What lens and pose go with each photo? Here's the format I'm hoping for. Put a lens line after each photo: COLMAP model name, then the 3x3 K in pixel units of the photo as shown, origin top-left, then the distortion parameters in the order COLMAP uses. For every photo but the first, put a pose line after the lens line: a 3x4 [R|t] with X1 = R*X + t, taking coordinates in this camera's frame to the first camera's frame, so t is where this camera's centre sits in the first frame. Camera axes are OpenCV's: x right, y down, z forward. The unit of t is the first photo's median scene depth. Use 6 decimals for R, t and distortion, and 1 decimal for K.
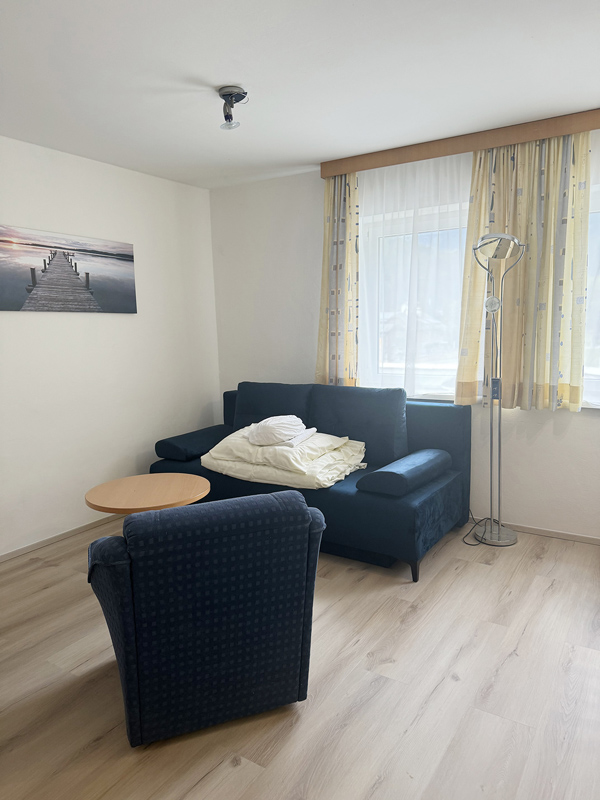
lens RADIAL K [[535.2, 0, 300.0], [0, 535.2, 400.0], [0, 0, 1]] dist [0.159524, -0.209389]
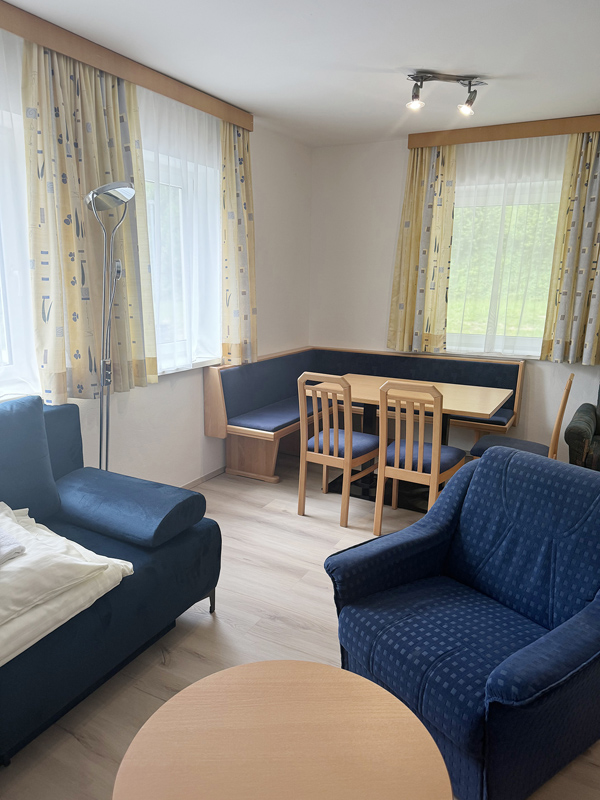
lens RADIAL K [[561.5, 0, 301.7], [0, 561.5, 405.0], [0, 0, 1]] dist [0.081738, -0.113546]
pose [[-0.107178, -0.206968, 0.972459, -0.499599], [0.115580, 0.968868, 0.218942, -0.124280], [-0.987499, 0.135863, -0.079920, 0.773747]]
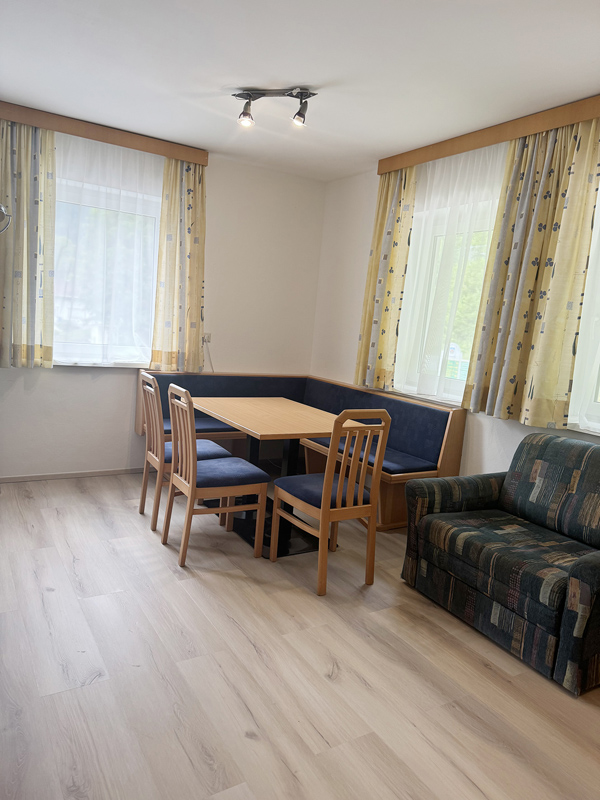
lens RADIAL K [[561.5, 0, 301.7], [0, 561.5, 405.0], [0, 0, 1]] dist [0.081738, -0.113546]
pose [[0.401336, -0.084446, 0.912030, -0.383694], [0.027601, 0.996404, 0.080112, 0.015686], [-0.915515, -0.006979, 0.402224, 0.010084]]
